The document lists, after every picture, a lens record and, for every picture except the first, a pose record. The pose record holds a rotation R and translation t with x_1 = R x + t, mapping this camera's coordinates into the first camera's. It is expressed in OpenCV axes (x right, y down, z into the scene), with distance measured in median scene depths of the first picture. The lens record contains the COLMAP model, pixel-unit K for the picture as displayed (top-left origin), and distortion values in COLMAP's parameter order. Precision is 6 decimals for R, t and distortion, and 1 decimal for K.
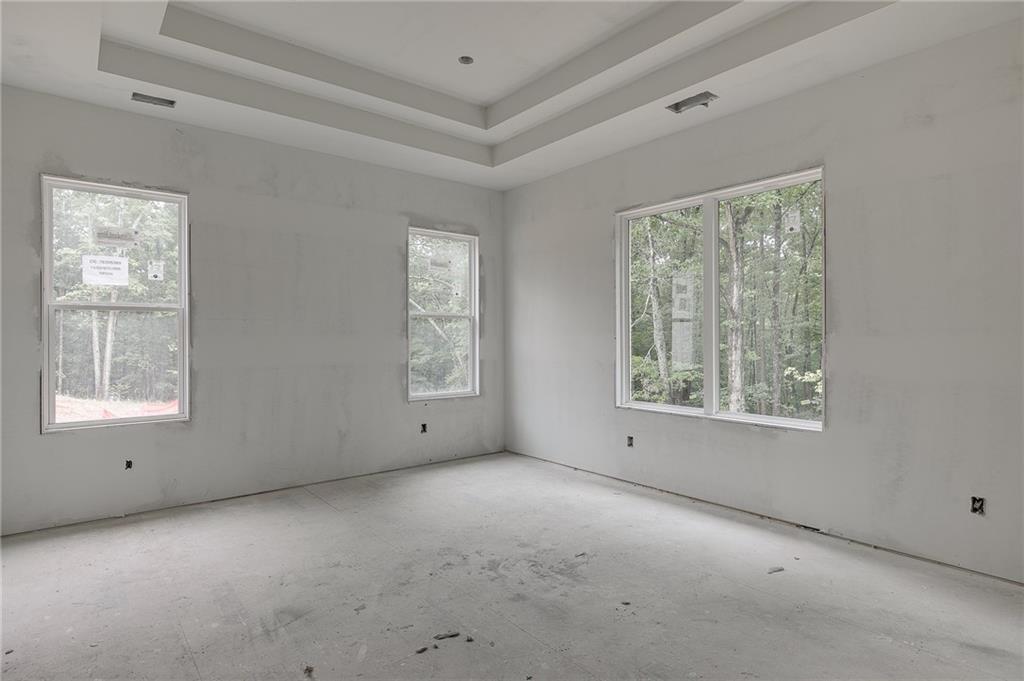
lens RADIAL K [[540.0, 0, 518.6], [0, 540.0, 341.2], [0, 0, 1]] dist [-0.003496, 0.000370]
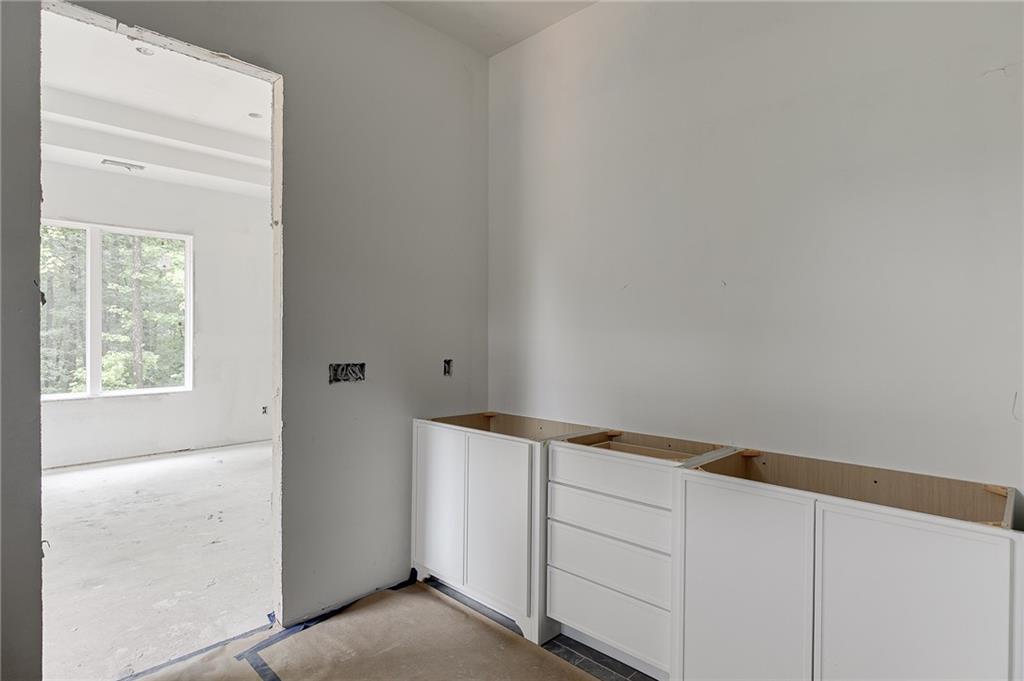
lens RADIAL K [[540.0, 0, 513.7], [0, 540.0, 338.1], [0, 0, 1]] dist [-0.003496, 0.000370]
pose [[-0.104953, -0.005719, 0.994461, -1.081558], [0.003735, 0.999974, 0.006144, -0.005707], [-0.994470, 0.004359, -0.104929, 0.141022]]
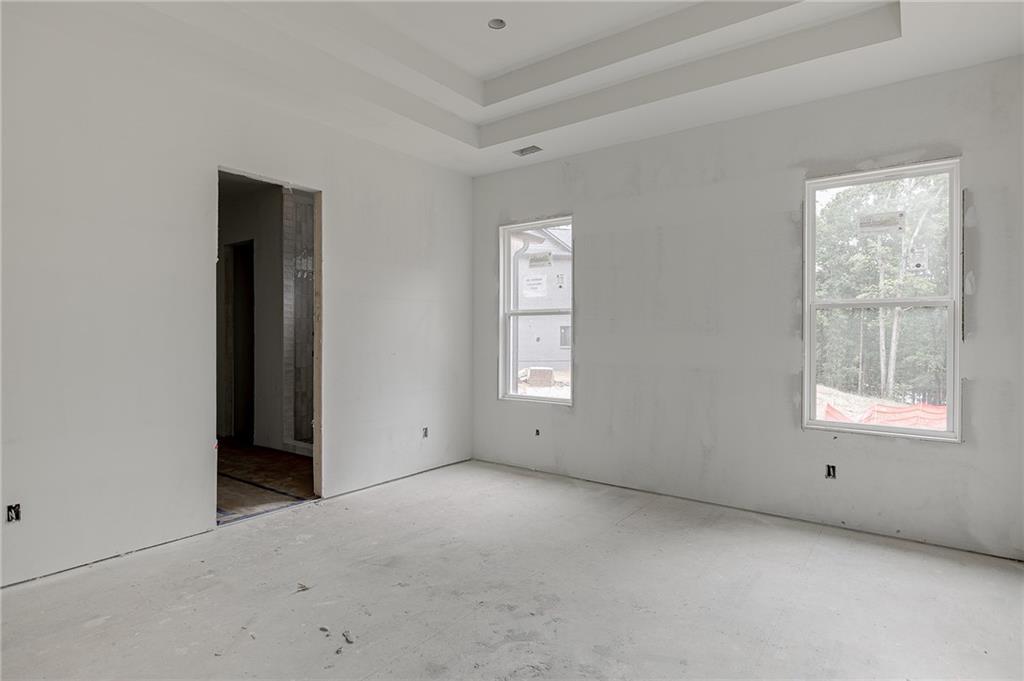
lens RADIAL K [[540.0, 0, 515.8], [0, 540.0, 338.1], [0, 0, 1]] dist [-0.003496, 0.000370]
pose [[0.238505, 0.007329, -0.971114, 0.518772], [-0.011655, 0.999921, 0.004684, -0.006168], [0.971071, 0.010201, 0.238571, 0.610898]]
